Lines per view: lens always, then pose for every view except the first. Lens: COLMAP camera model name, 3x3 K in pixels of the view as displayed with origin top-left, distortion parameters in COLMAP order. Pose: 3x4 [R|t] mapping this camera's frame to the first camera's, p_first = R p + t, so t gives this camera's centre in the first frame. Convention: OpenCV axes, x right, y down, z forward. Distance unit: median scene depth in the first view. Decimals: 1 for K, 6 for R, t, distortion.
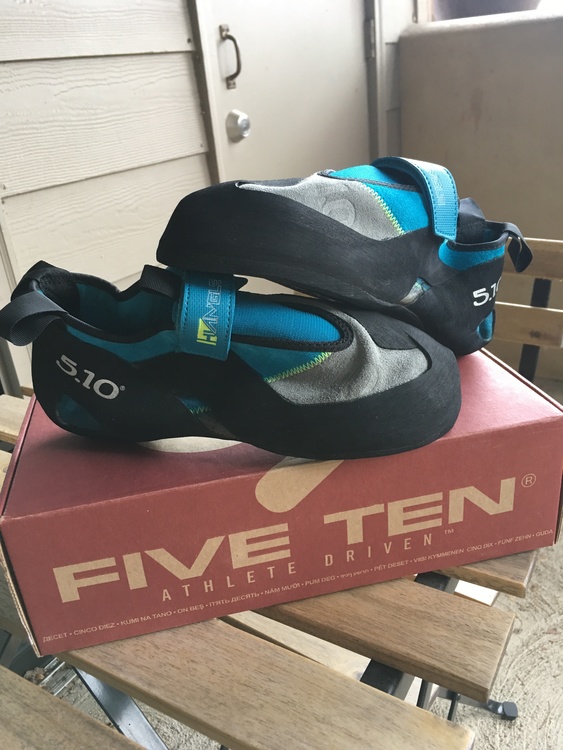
lens RADIAL K [[642.6, 0, 286.2], [0, 642.6, 381.5], [0, 0, 1]] dist [0.063531, -0.116714]
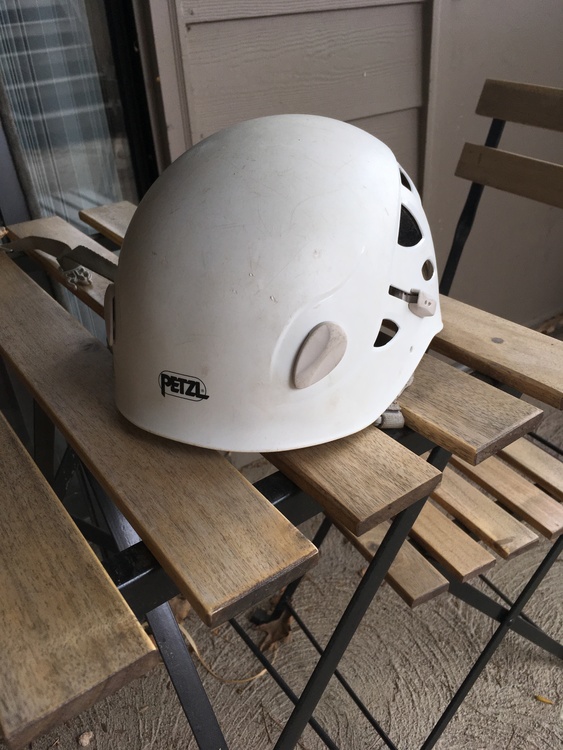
lens RADIAL K [[642.6, 0, 283.4], [0, 642.6, 386.3], [0, 0, 1]] dist [0.063531, -0.116714]
pose [[0.917532, 0.245771, -0.312621, 0.154222], [-0.196385, 0.963640, 0.181193, 0.050945], [0.345786, -0.104856, 0.932436, 0.046469]]
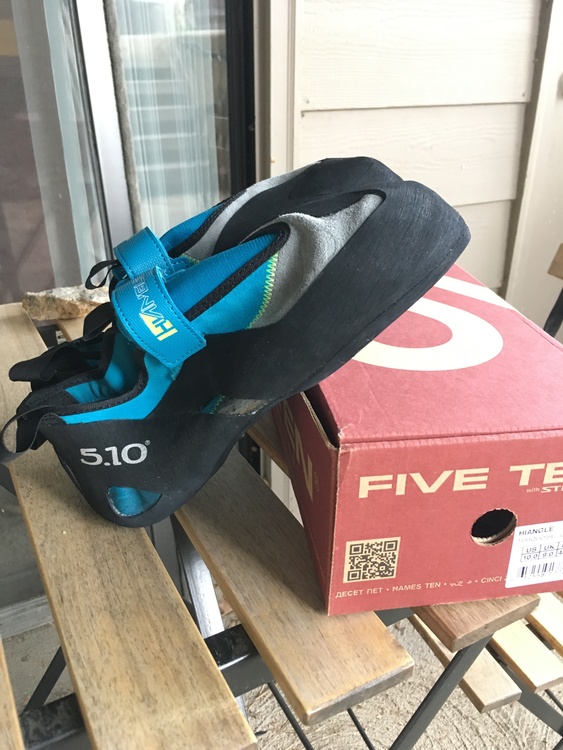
lens RADIAL K [[642.6, 0, 282.8], [0, 642.6, 383.0], [0, 0, 1]] dist [0.063531, -0.116714]
pose [[0.853034, 0.313927, -0.416872, 0.127567], [-0.292053, 0.949197, 0.117175, 0.032078], [0.432478, 0.021794, 0.901381, 0.016564]]
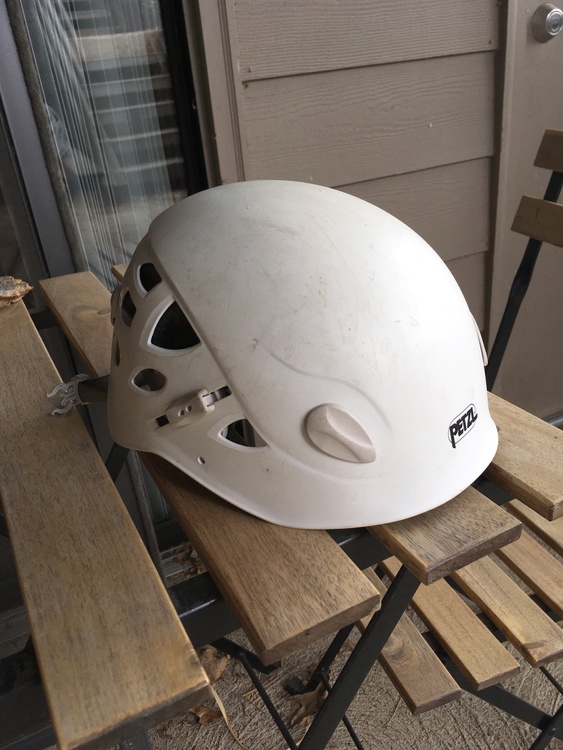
lens RADIAL K [[642.6, 0, 280.4], [0, 642.6, 387.1], [0, 0, 1]] dist [0.063531, -0.116714]
pose [[0.848365, 0.260510, -0.460880, 0.207953], [-0.212804, 0.964930, 0.153702, 0.014907], [0.484758, -0.032318, 0.874051, 0.113618]]
